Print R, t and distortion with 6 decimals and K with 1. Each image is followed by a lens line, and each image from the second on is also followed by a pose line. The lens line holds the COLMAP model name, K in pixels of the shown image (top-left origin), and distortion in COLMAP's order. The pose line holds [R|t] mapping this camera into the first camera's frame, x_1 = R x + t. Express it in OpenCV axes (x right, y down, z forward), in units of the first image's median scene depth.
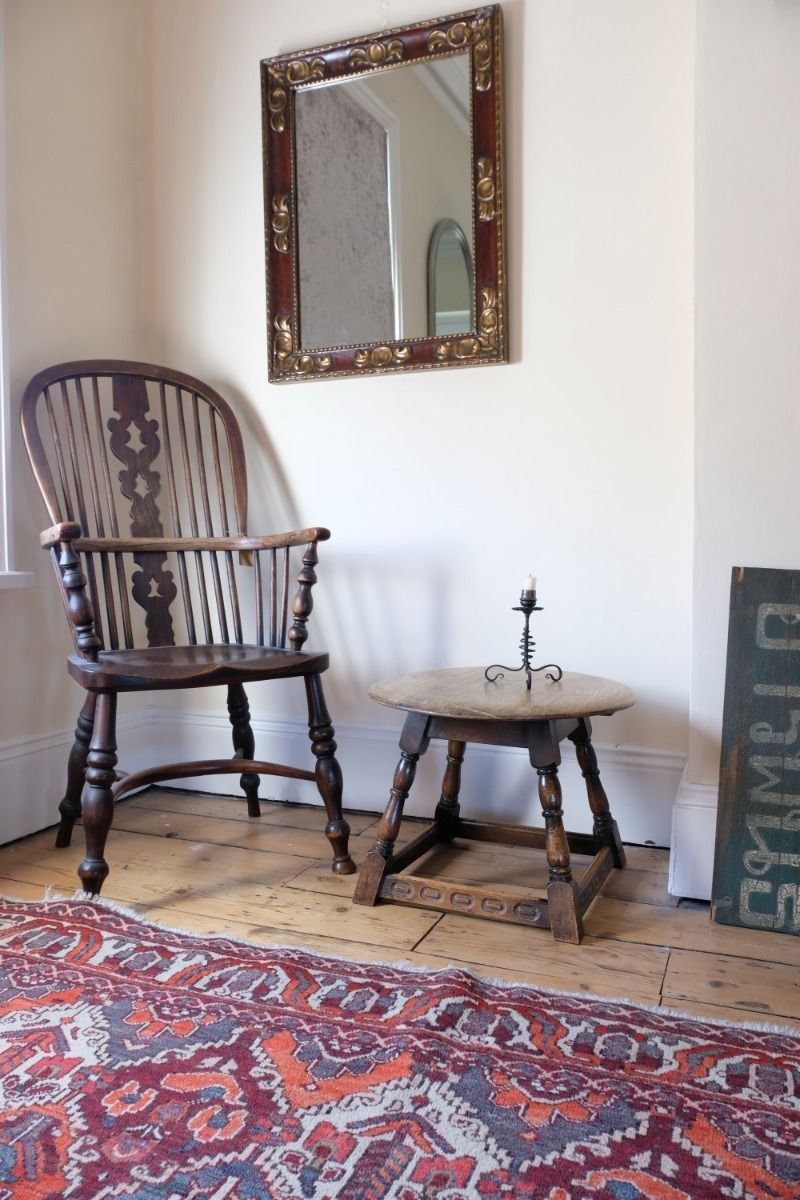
lens RADIAL K [[918.1, 0, 400.0], [0, 918.1, 600.0], [0, 0, 1]] dist [-0.038530, 0.007574]
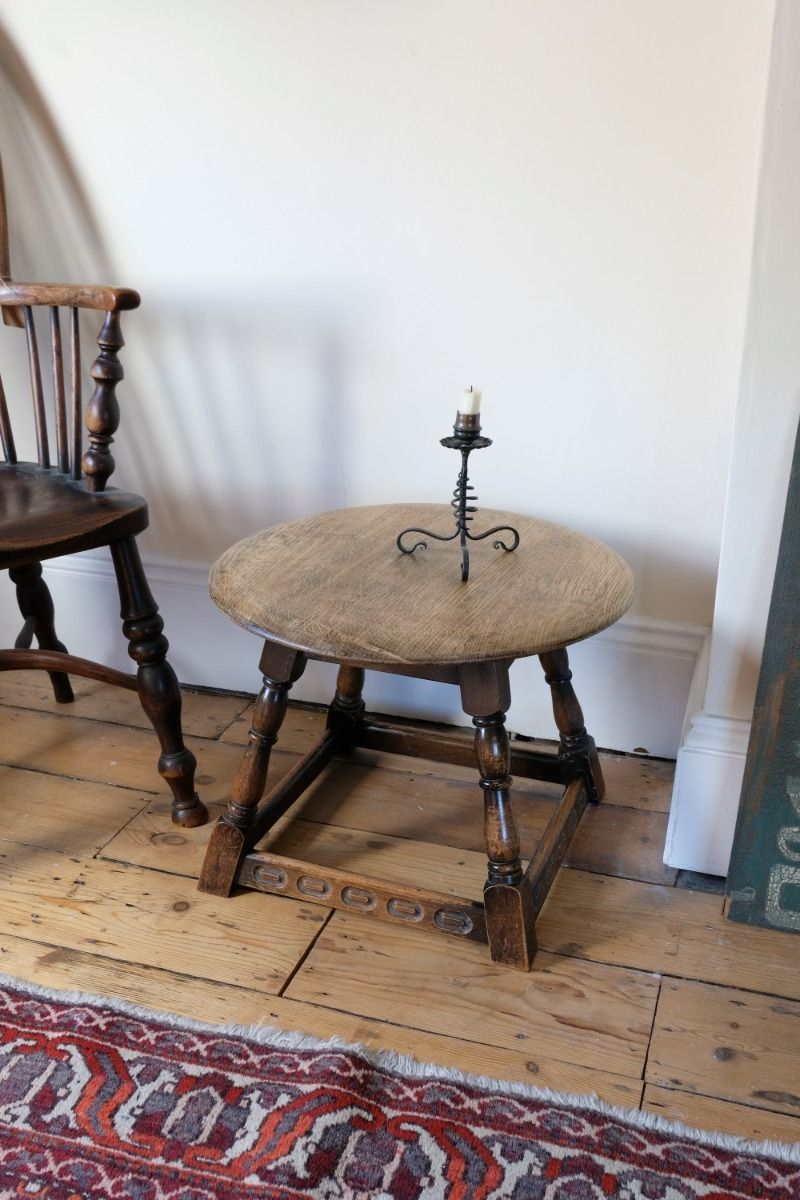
lens RADIAL K [[1203.4, 0, 400.0], [0, 1203.4, 600.0], [0, 0, 1]] dist [-0.029390, 0.023180]
pose [[0.997927, -0.019232, 0.061419, 0.049019], [-0.000757, 0.950739, 0.309993, -0.154535], [-0.064355, -0.309397, 0.948753, 0.234214]]
